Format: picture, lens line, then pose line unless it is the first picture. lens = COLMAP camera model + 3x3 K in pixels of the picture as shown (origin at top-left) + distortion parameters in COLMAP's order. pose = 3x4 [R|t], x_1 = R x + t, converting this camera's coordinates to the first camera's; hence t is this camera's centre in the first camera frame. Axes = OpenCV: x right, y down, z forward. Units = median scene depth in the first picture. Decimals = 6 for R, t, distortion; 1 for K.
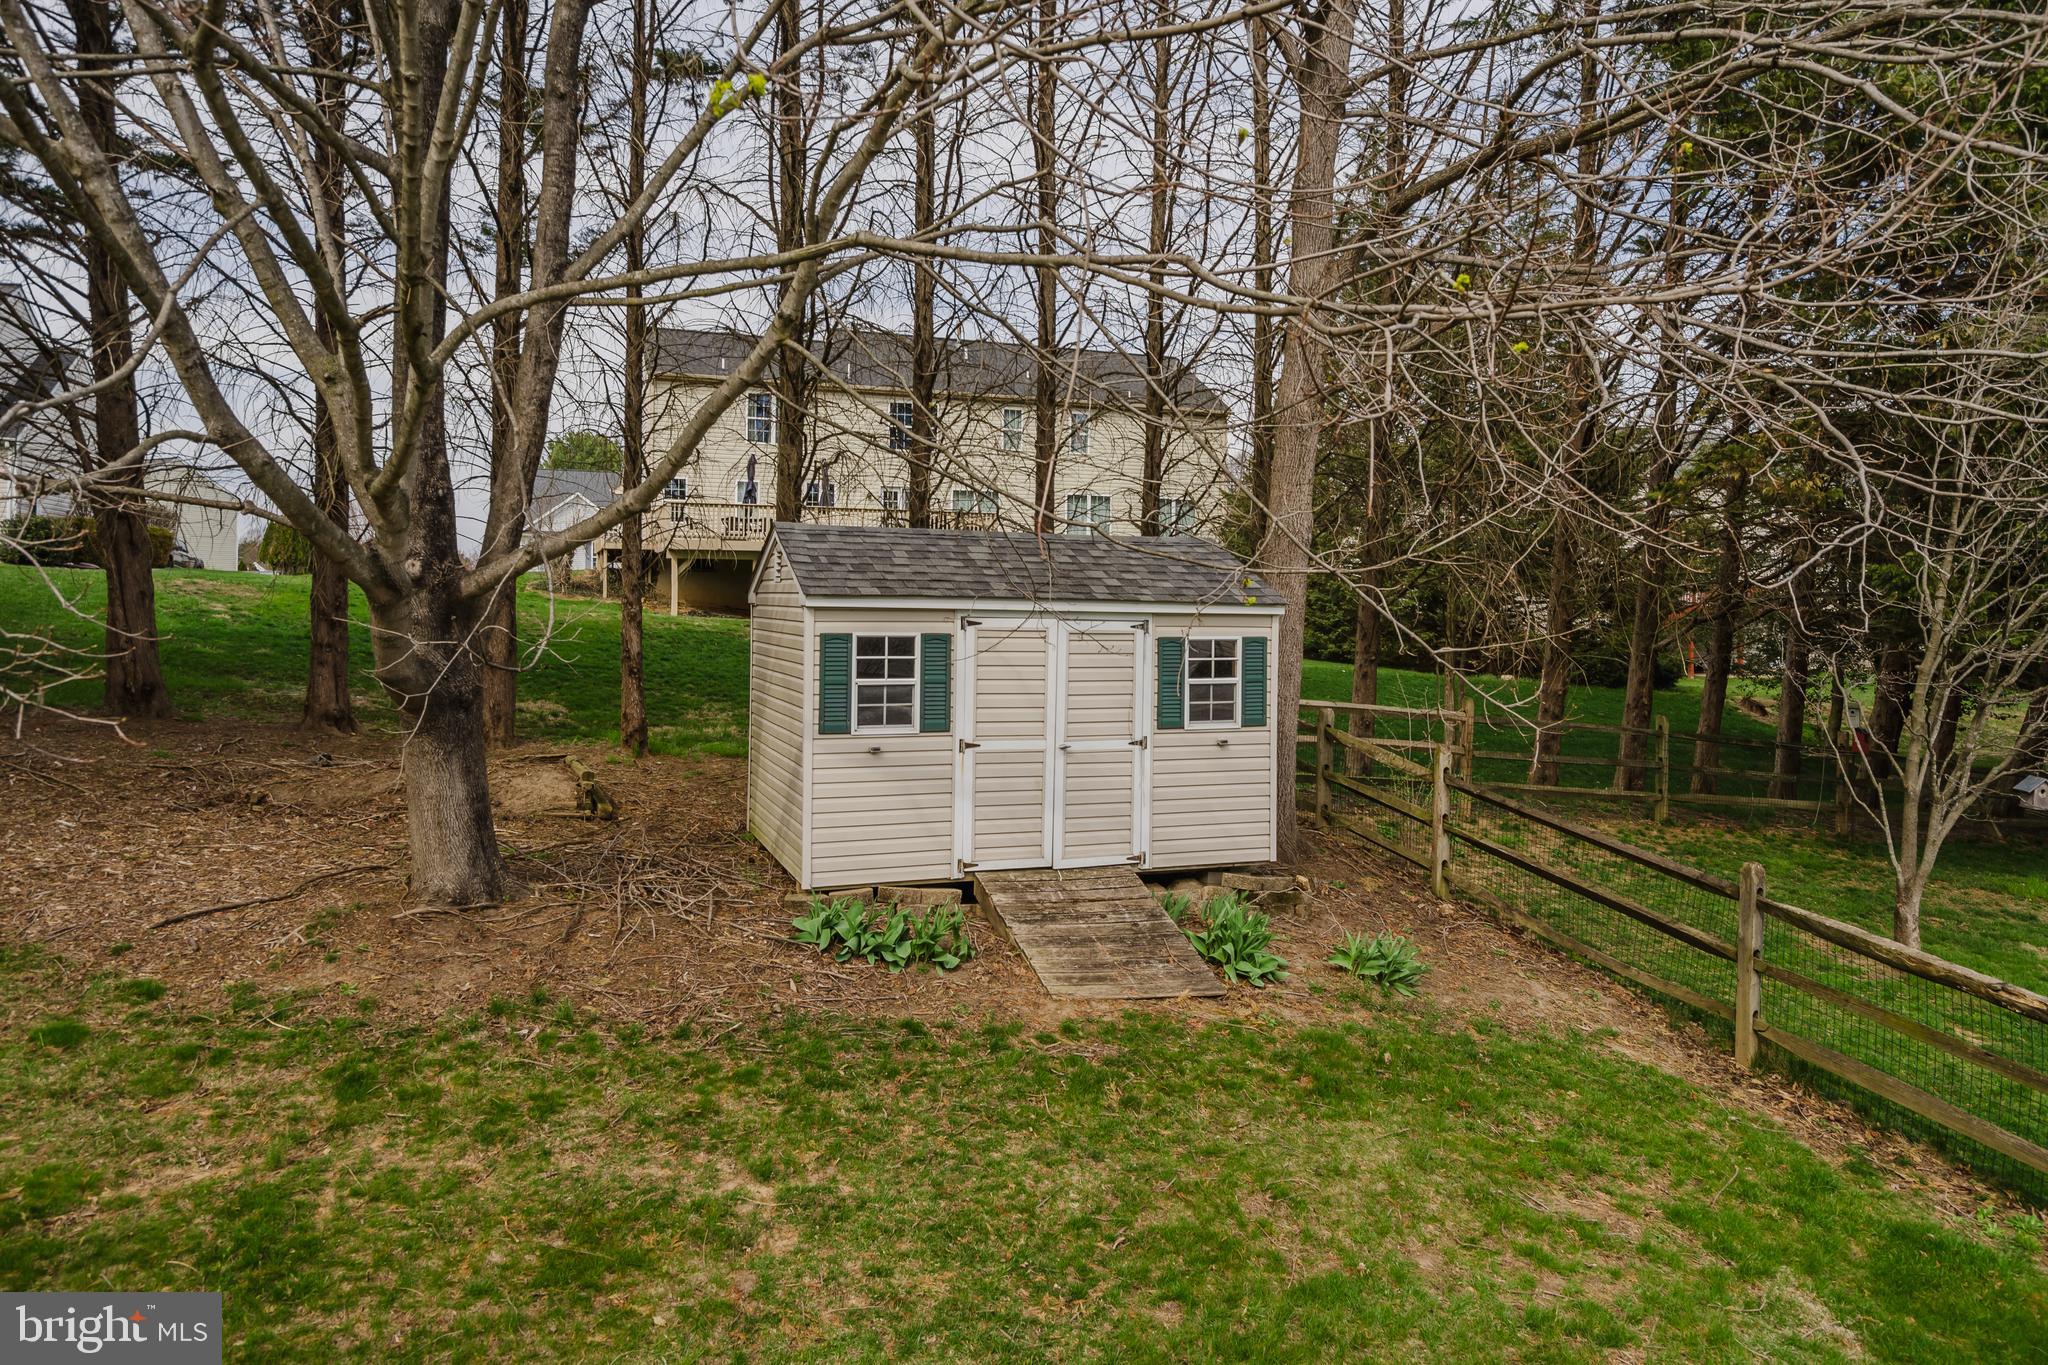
lens RADIAL K [[1316.4, 0, 1024.0], [0, 1316.4, 682.5], [0, 0, 1]] dist [0.000704, 0.000351]
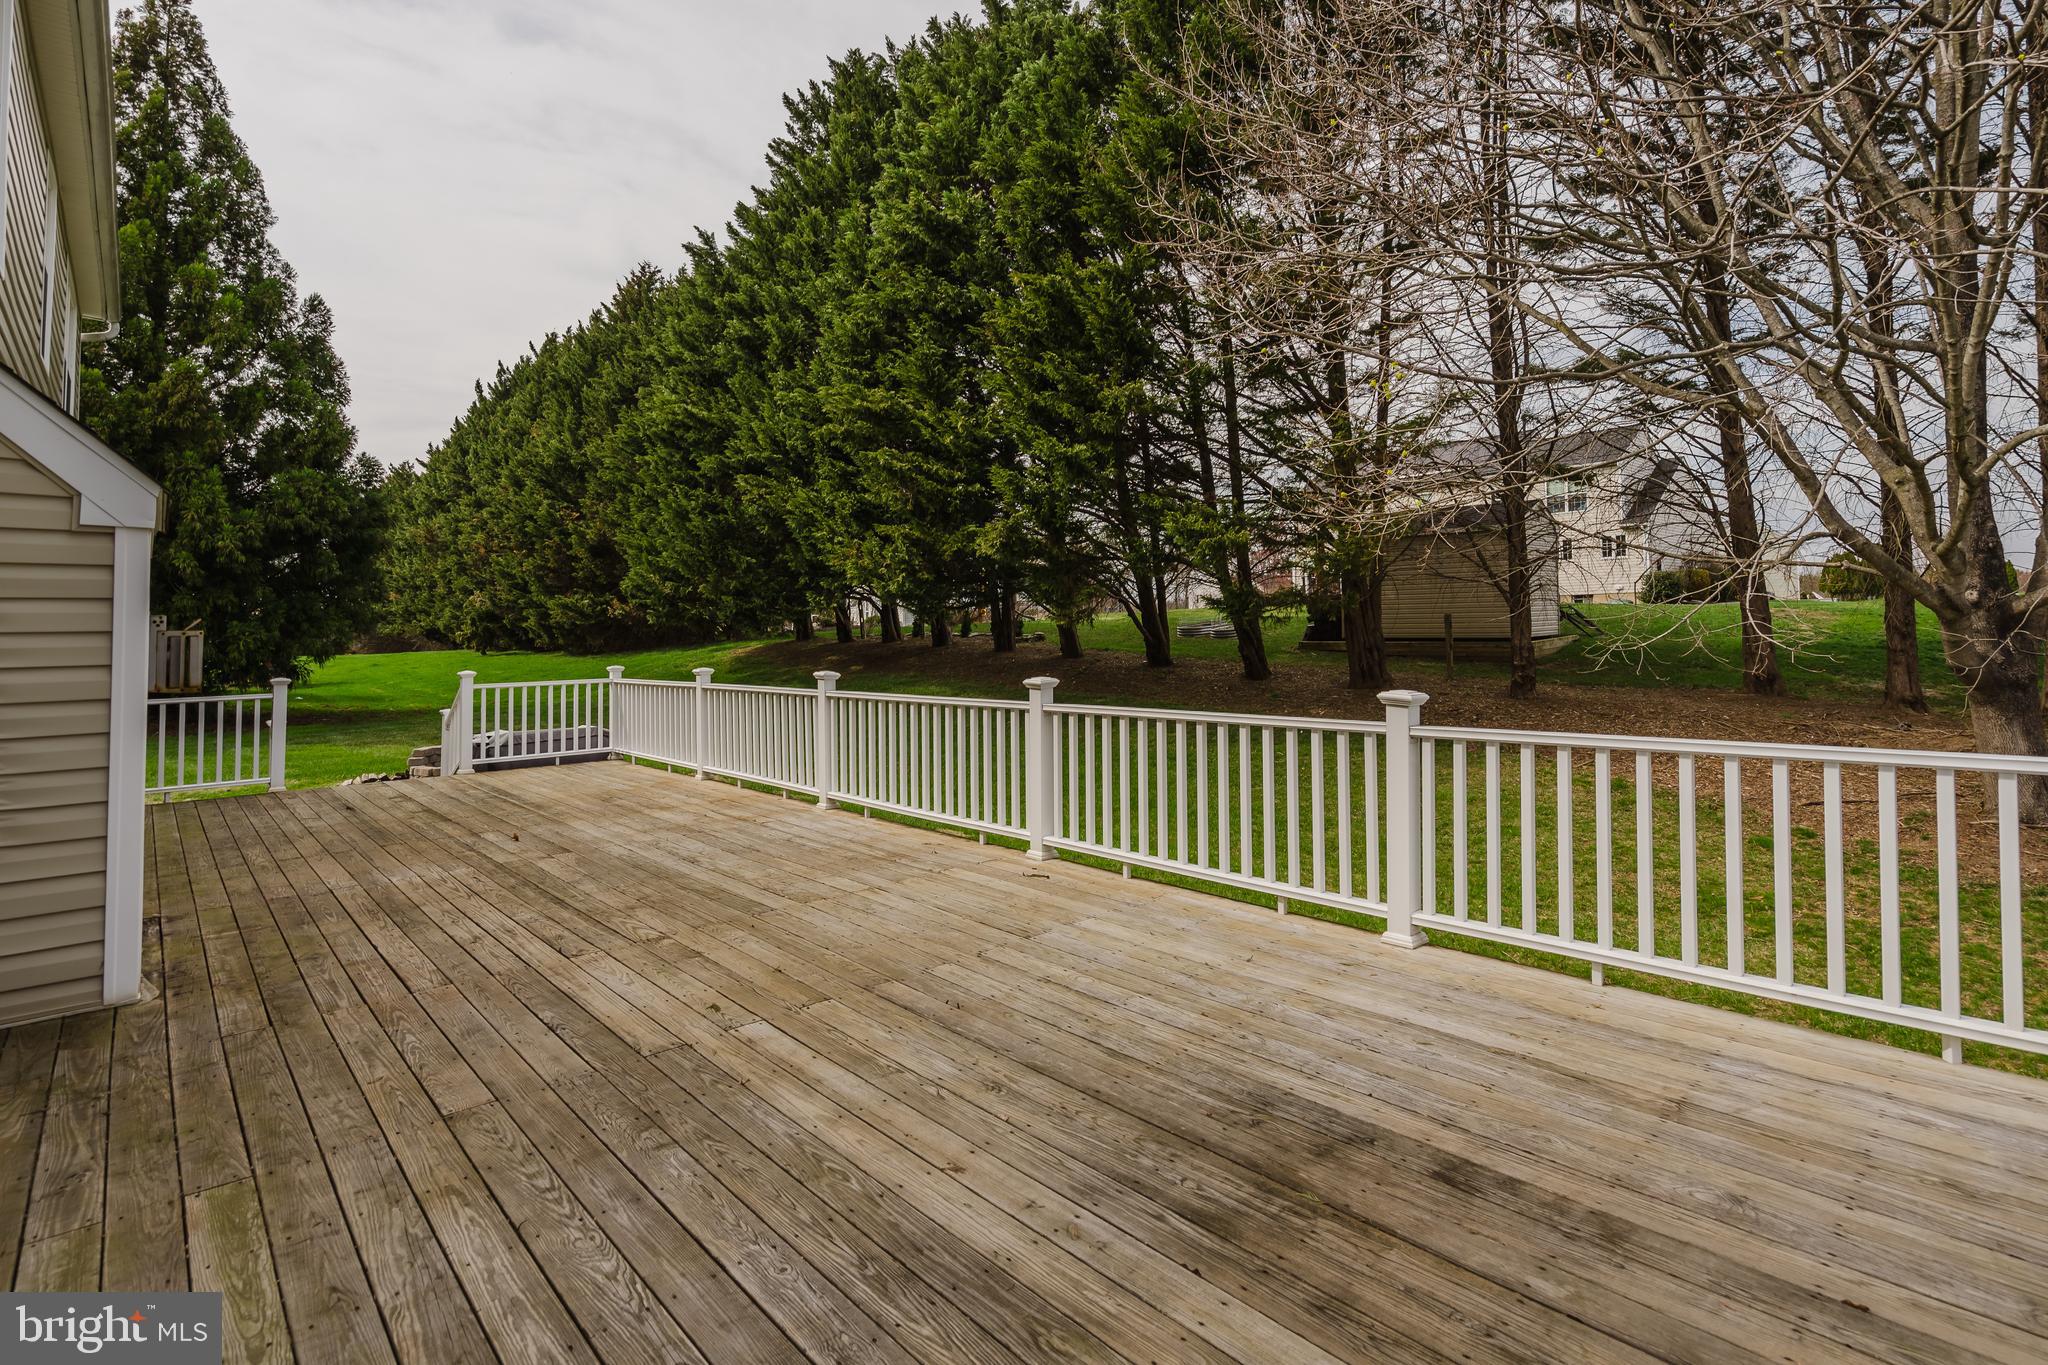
lens RADIAL K [[979.9, 0, 1032.0], [0, 979.9, 566.6], [0, 0, 1]] dist [-0.000064, 0.000013]
pose [[0.362527, -0.083918, -0.928188, 0.132034], [-0.030164, 0.994360, -0.101682, 0.018611], [0.931485, 0.064861, 0.357951, -0.282074]]
